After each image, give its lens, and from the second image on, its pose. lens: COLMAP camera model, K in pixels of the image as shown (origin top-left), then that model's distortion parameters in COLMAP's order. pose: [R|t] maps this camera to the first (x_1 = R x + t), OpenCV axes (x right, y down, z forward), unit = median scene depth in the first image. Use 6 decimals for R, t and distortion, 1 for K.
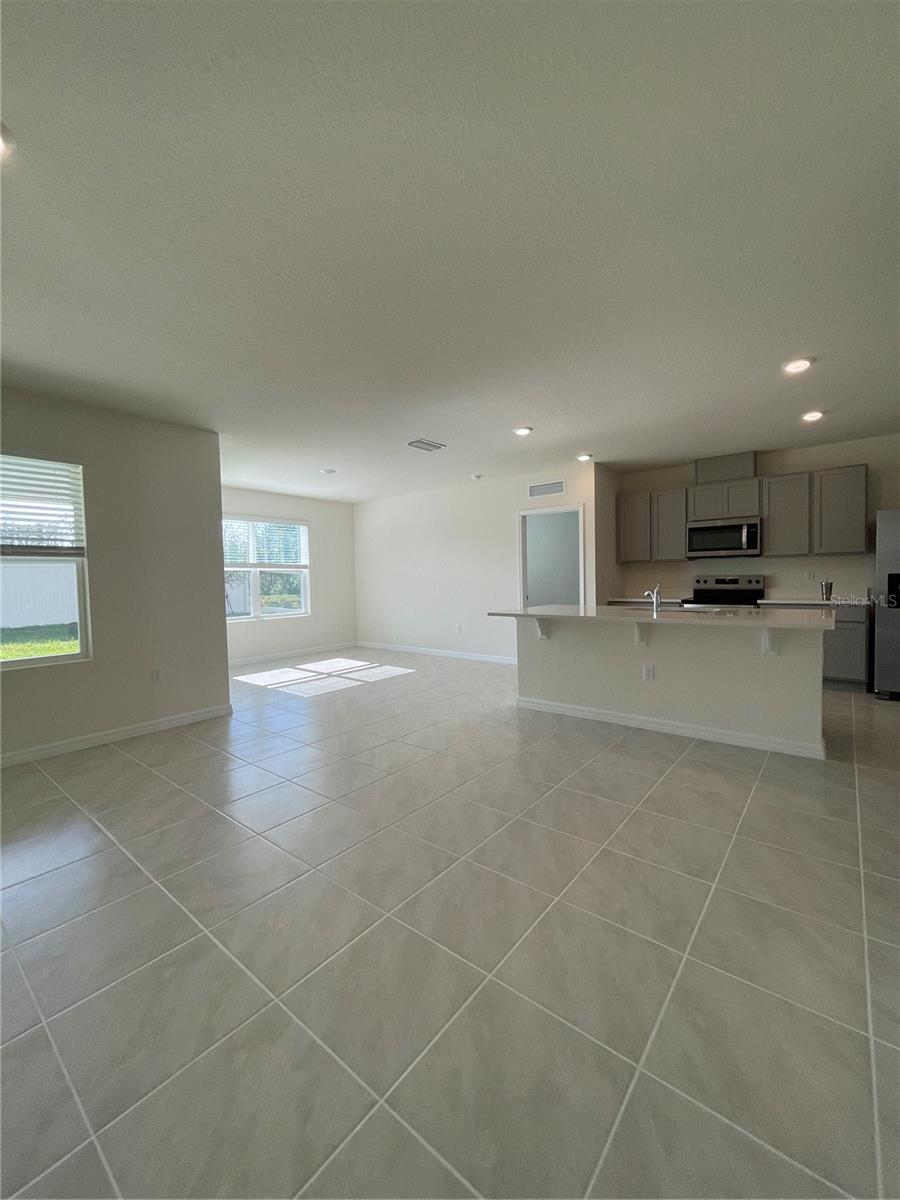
lens RADIAL K [[485.4, 0, 446.4], [0, 485.4, 598.3], [0, 0, 1]] dist [0.000086, 0.000900]
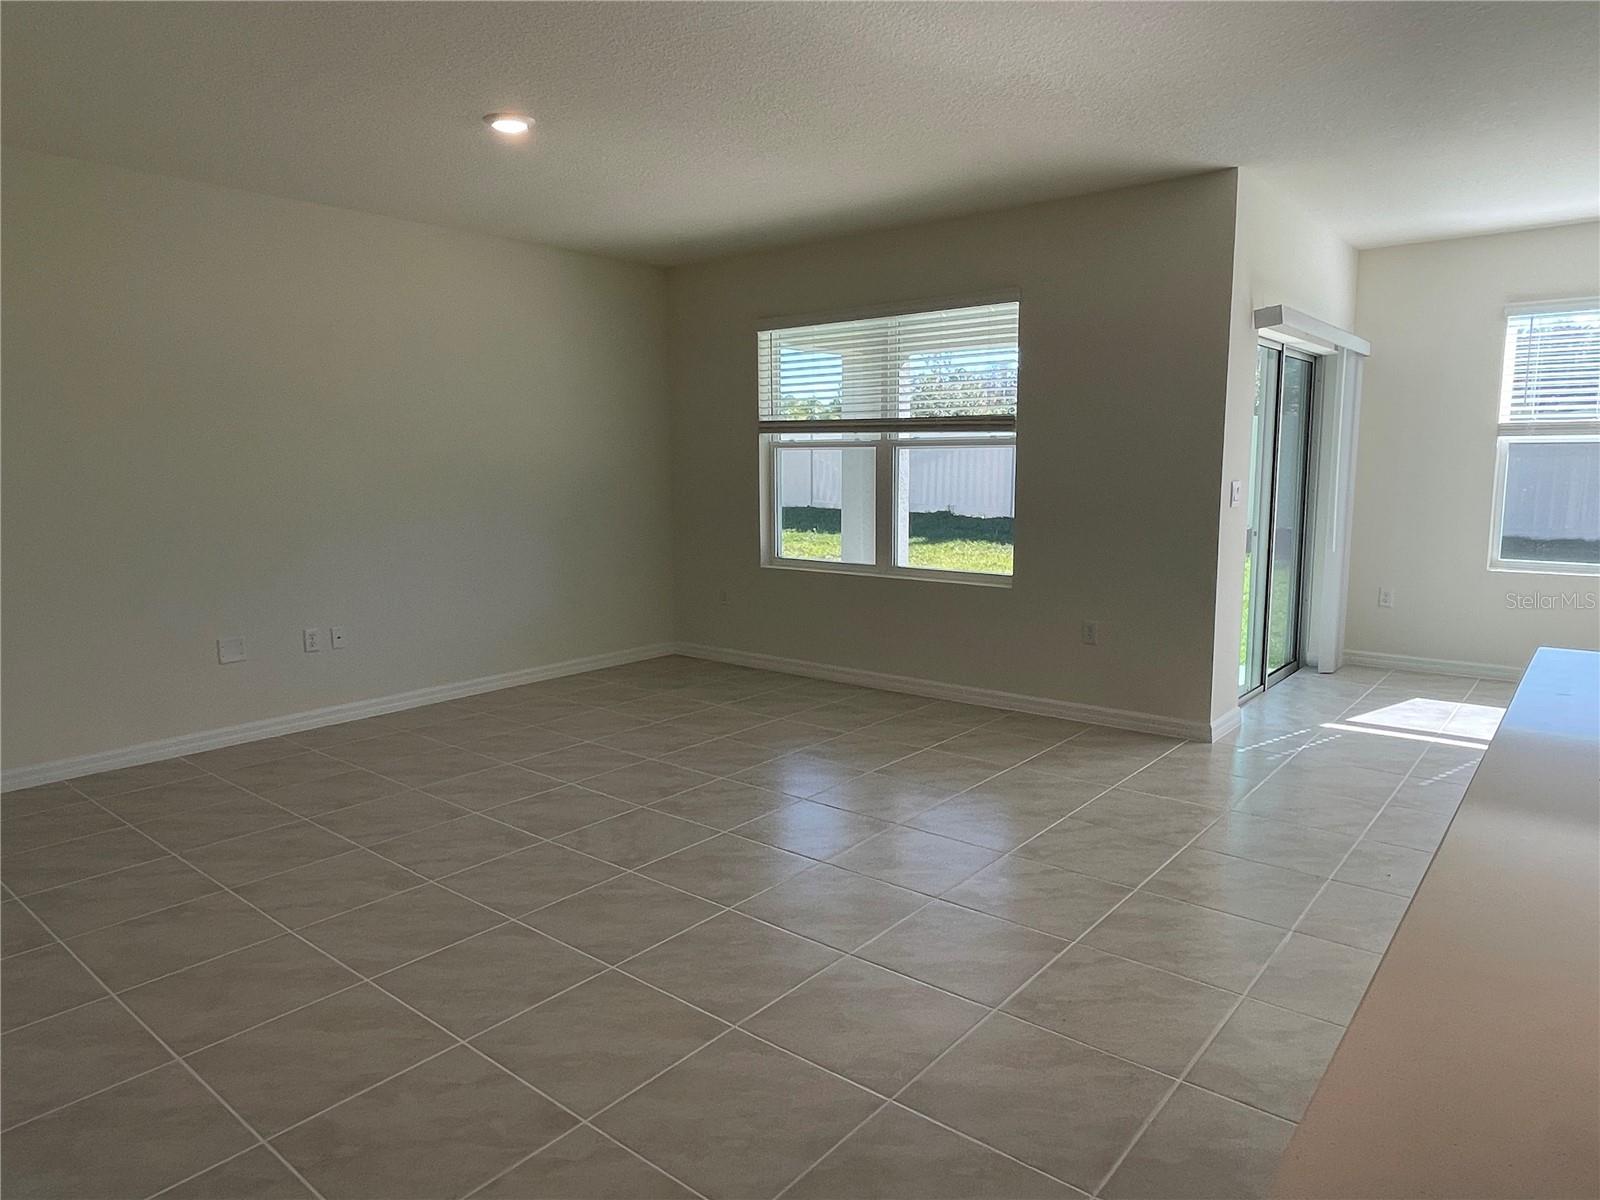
lens RADIAL K [[1020.8, 0, 795.0], [0, 1020.8, 589.9], [0, 0, 1]] dist [-0.006485, 0.002350]
pose [[-0.013391, 0.151190, -0.988414, 1.215923], [-0.035866, 0.987794, 0.151581, -0.132966], [0.999267, 0.037480, -0.007805, 1.216691]]
